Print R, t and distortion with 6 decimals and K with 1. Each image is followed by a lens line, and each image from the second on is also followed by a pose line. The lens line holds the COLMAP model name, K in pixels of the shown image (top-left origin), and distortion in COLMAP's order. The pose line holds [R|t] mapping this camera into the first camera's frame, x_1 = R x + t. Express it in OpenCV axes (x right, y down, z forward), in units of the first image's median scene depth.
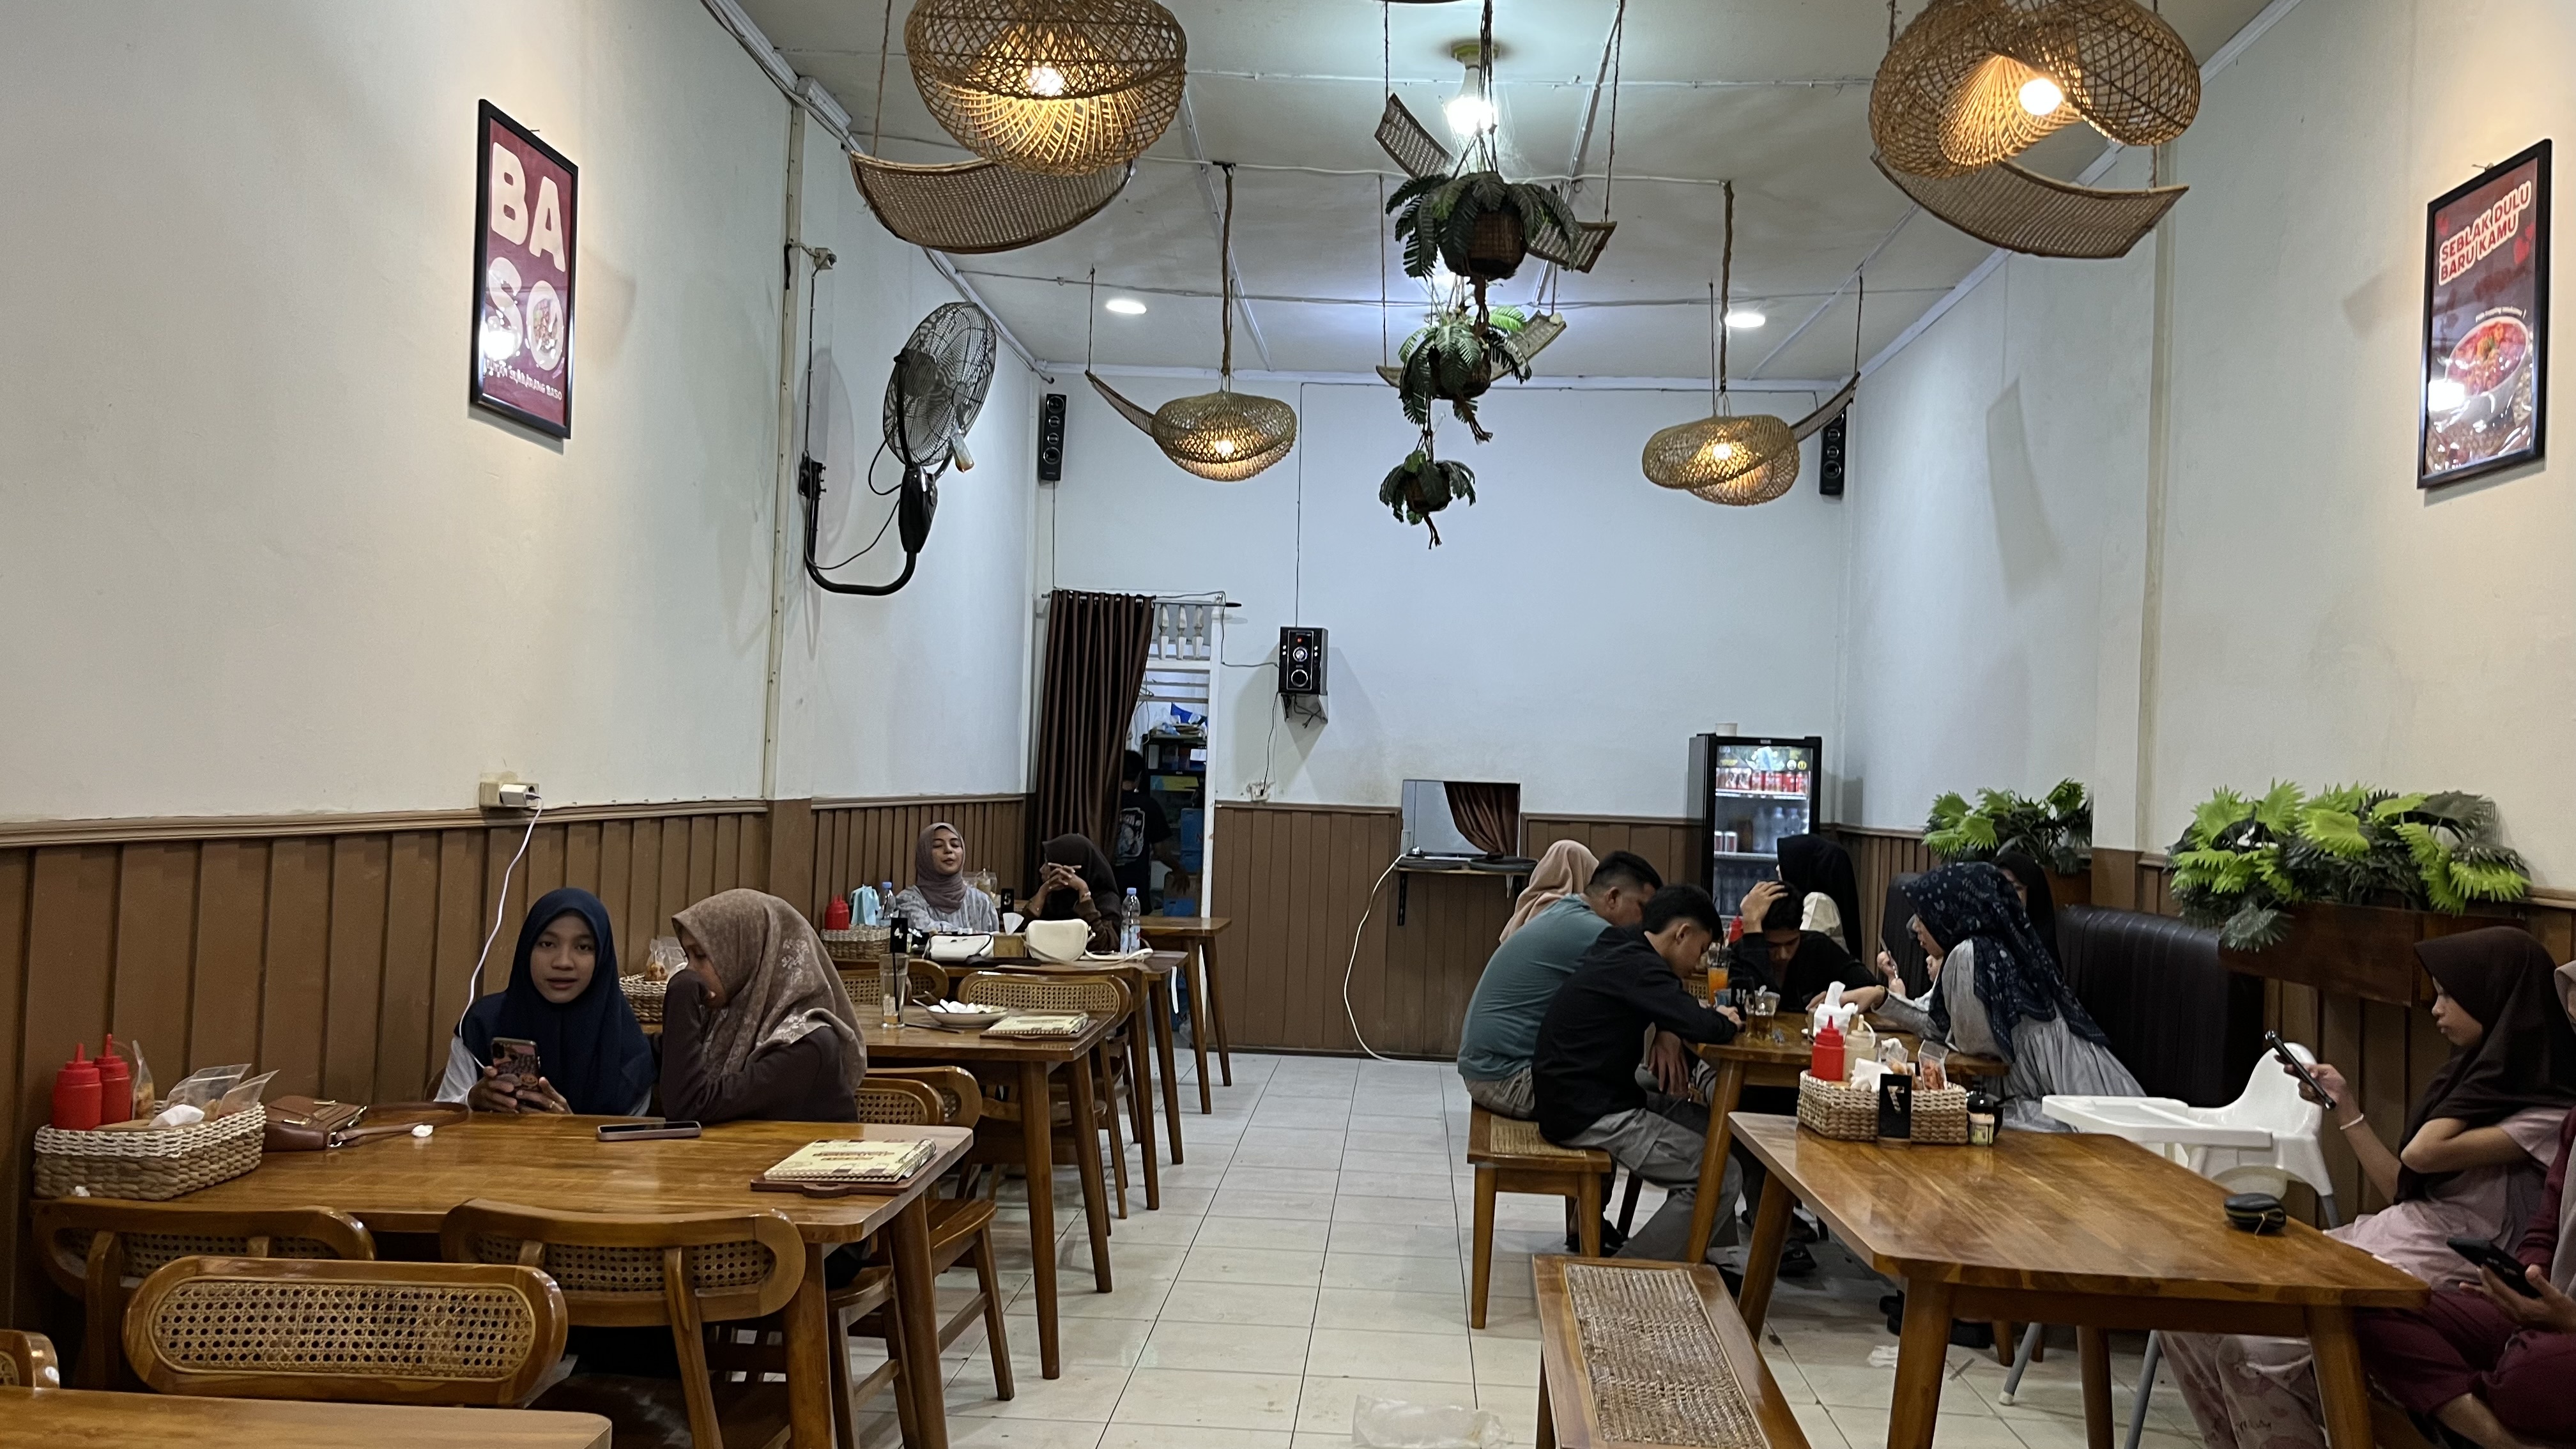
lens RADIAL K [[2170.5, 0, 1287.4], [0, 2170.5, 670.6], [0, 0, 1]] dist [0.002076, -0.003515]
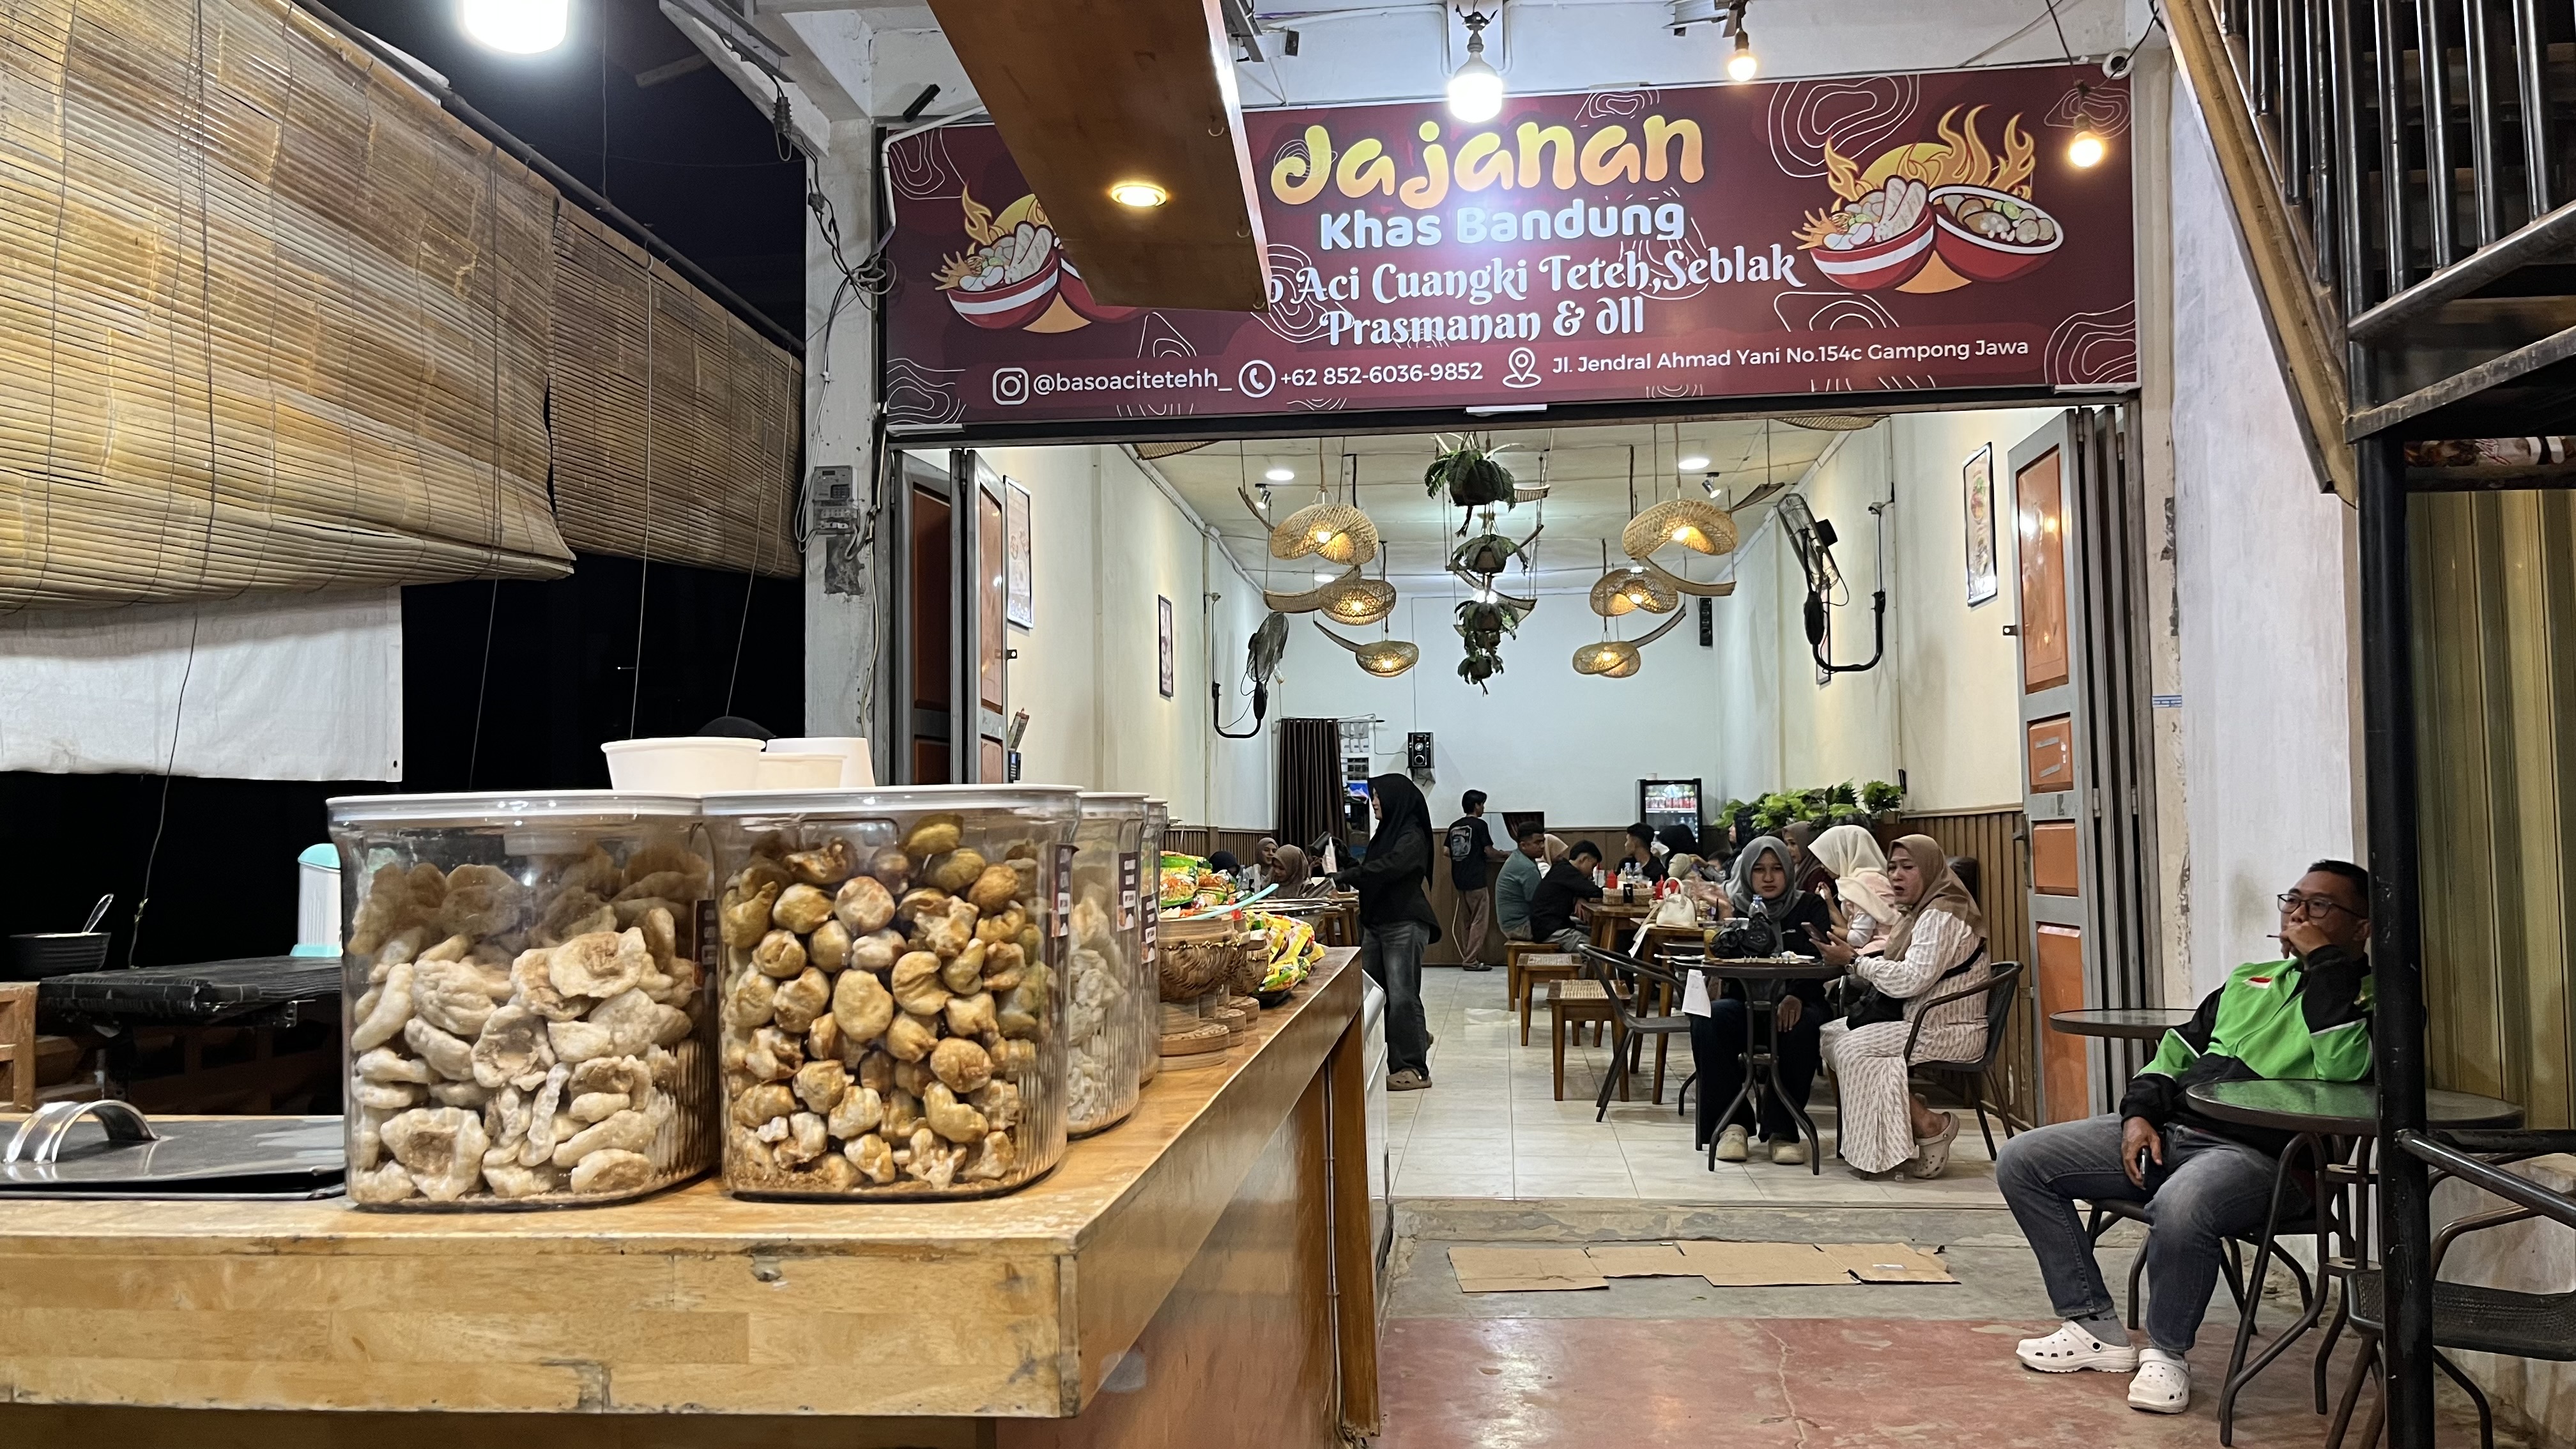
lens RADIAL K [[2170.5, 0, 1287.4], [0, 2170.5, 670.6], [0, 0, 1]] dist [0.002076, -0.003515]
pose [[0.998101, -0.048018, -0.038576, -0.032135], [0.046971, 0.998514, -0.027618, -0.026758], [0.039845, 0.025753, 0.998874, -0.876712]]
